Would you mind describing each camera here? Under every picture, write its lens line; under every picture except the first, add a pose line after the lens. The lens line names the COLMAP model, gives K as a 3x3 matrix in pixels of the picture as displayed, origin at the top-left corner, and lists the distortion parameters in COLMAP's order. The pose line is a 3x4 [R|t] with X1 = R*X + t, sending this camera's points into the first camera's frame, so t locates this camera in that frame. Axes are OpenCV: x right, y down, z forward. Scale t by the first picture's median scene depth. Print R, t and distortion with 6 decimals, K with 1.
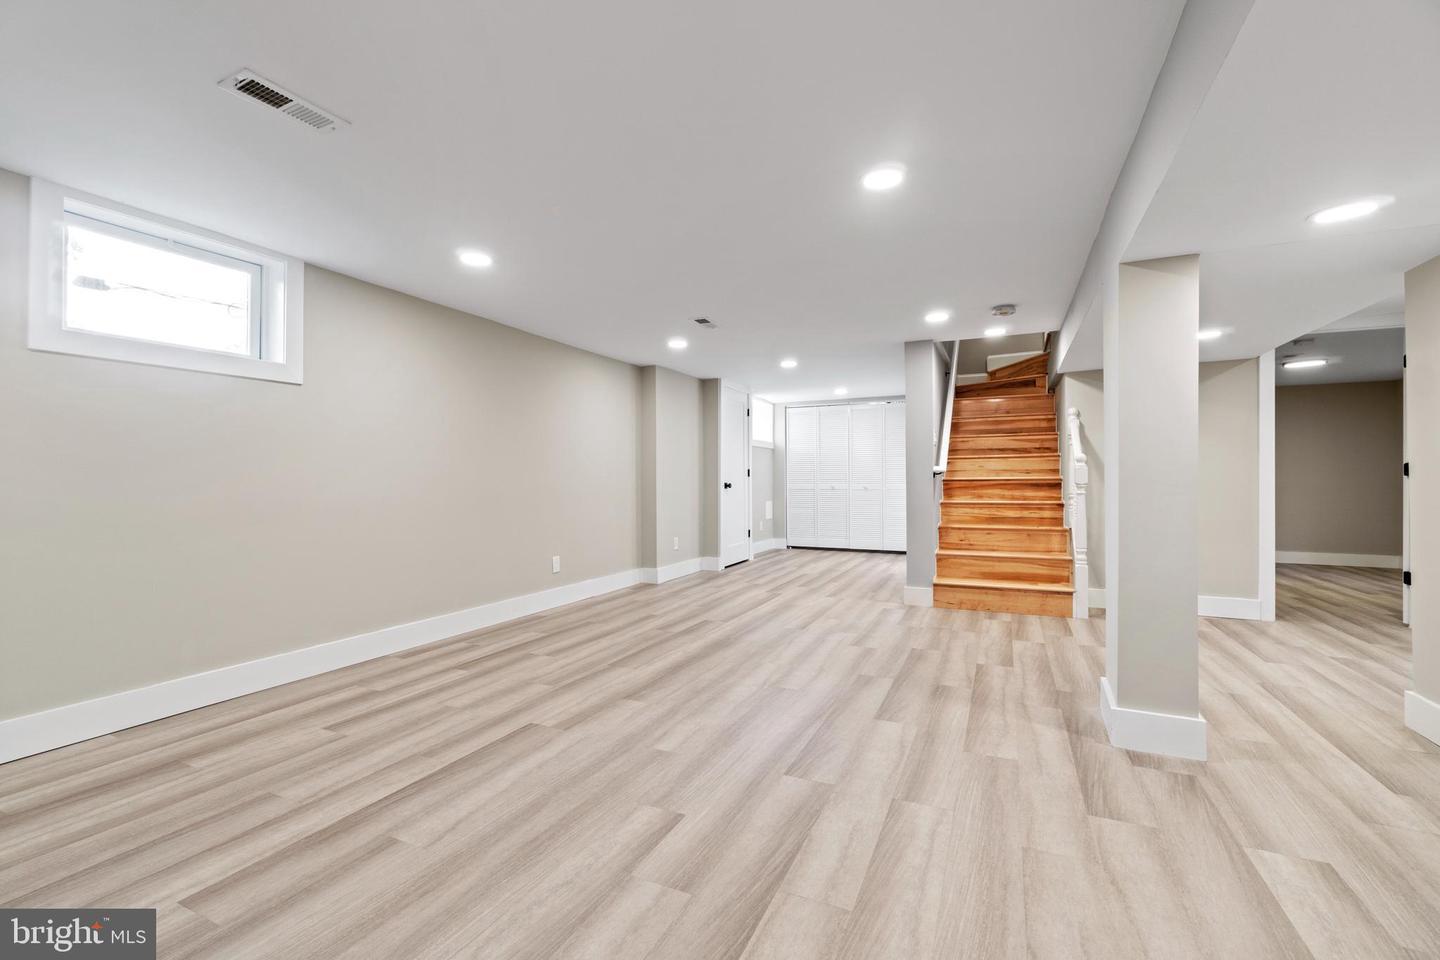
lens RADIAL K [[623.3, 0, 719.4], [0, 623.3, 473.1], [0, 0, 1]] dist [-0.006170, 0.002582]
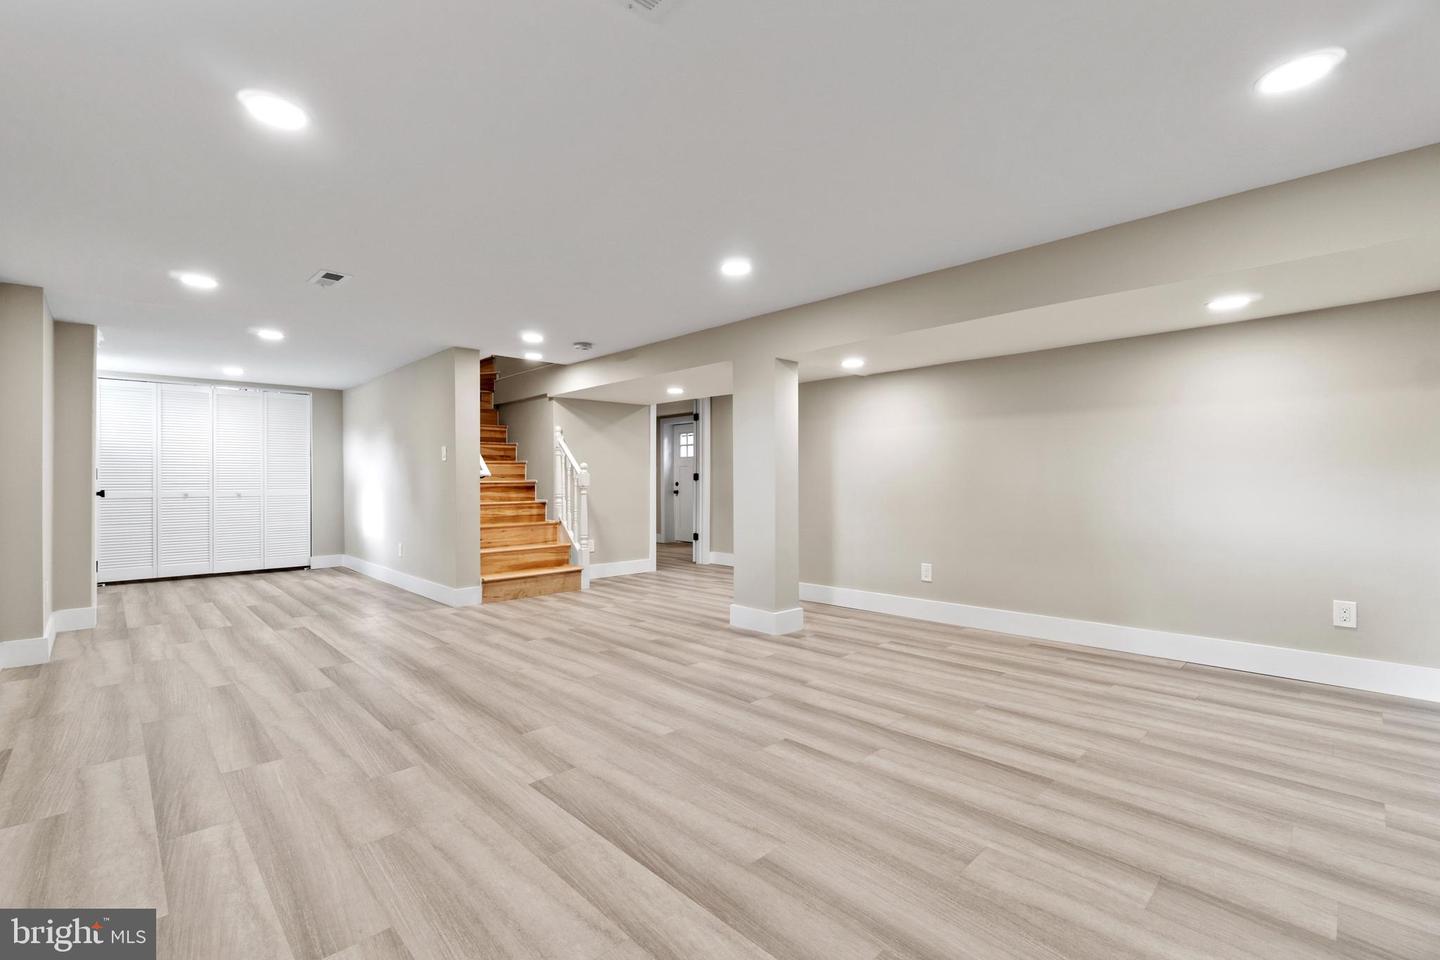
lens RADIAL K [[623.3, 0, 709.6], [0, 623.3, 483.0], [0, 0, 1]] dist [-0.006170, 0.002582]
pose [[0.370667, -0.002673, 0.928762, -0.818481], [-0.005565, 0.999972, 0.005099, 0.003923], [-0.928749, -0.007058, 0.370642, 0.411069]]
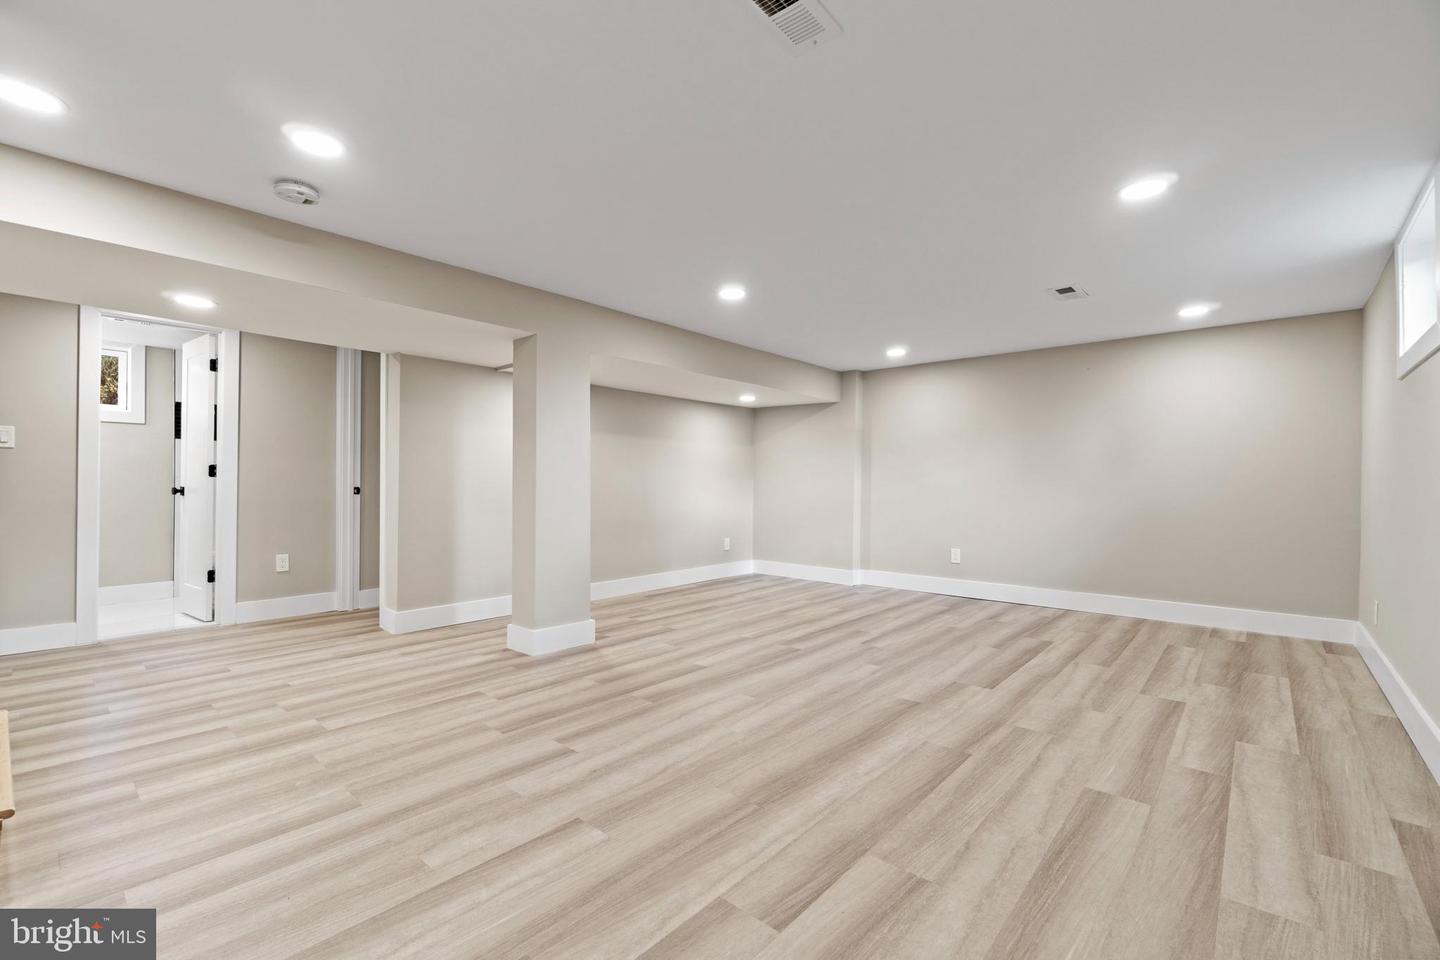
lens RADIAL K [[623.3, 0, 704.6], [0, 623.3, 484.2], [0, 0, 1]] dist [-0.006170, 0.002582]
pose [[-0.952677, -0.004477, 0.303950, -0.119616], [-0.008181, 0.999907, -0.010915, 0.024302], [-0.303873, -0.012885, -0.952625, 1.947701]]
